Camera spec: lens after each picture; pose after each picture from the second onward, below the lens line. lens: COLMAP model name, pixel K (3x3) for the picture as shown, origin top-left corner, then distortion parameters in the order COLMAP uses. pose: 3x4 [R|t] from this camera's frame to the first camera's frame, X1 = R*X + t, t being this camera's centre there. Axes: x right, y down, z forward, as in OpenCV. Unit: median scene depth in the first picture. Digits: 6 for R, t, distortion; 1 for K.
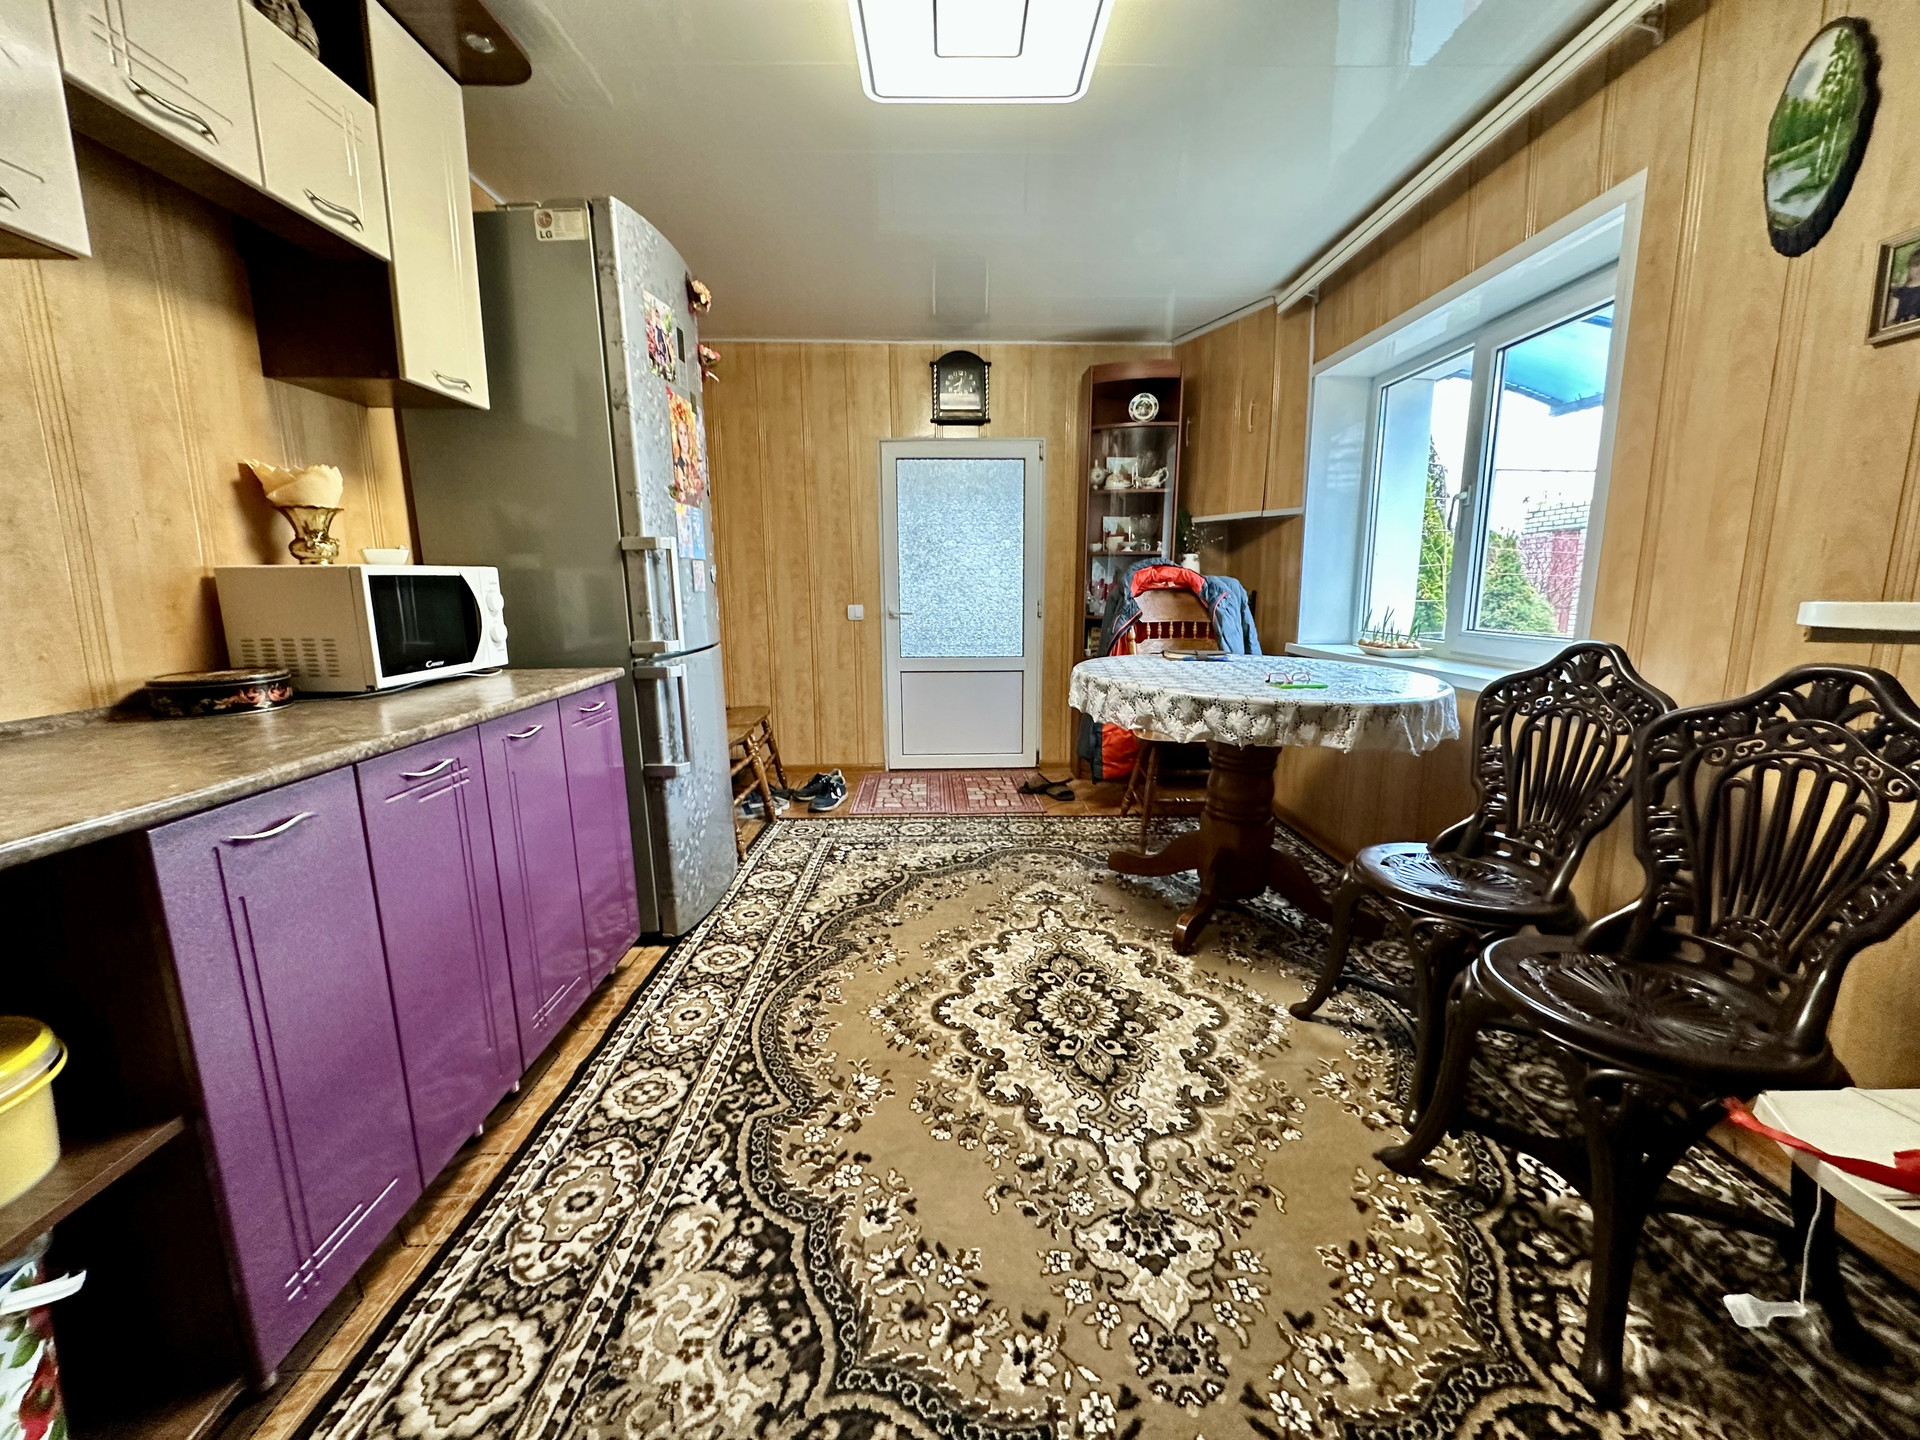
lens RADIAL K [[765.8, 0, 959.4], [0, 765.8, 718.6], [0, 0, 1]] dist [-0.002702, 0.000354]
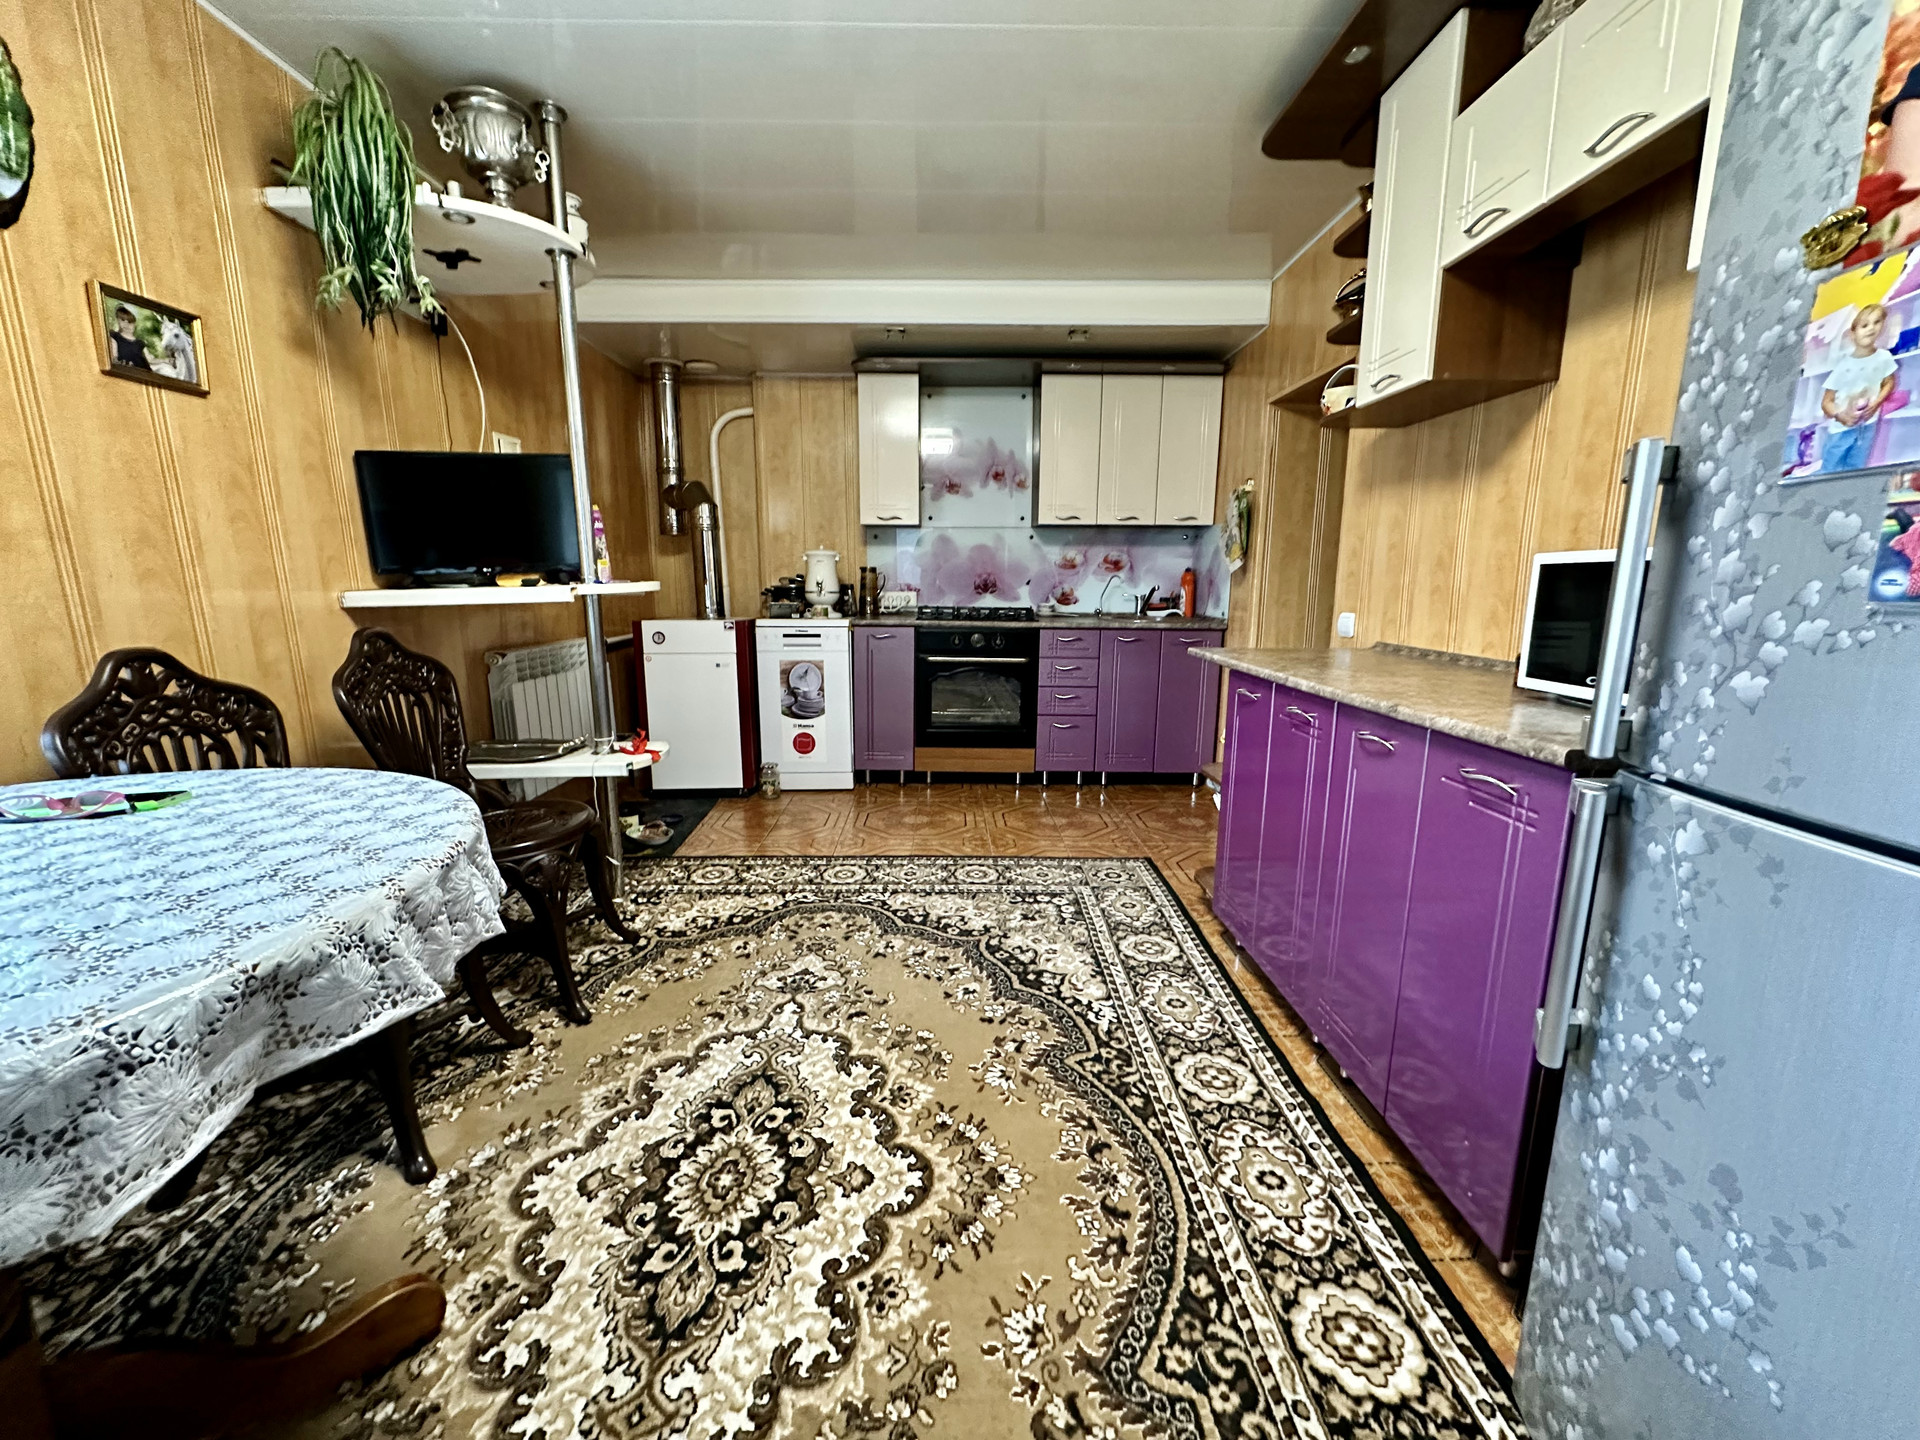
lens RADIAL K [[765.8, 0, 959.4], [0, 765.8, 718.6], [0, 0, 1]] dist [-0.002702, 0.000354]
pose [[-0.999987, 0.003269, 0.003988, -0.073241], [0.004461, 0.936428, 0.350831, -0.301506], [-0.002588, 0.350844, -0.936430, 1.709669]]
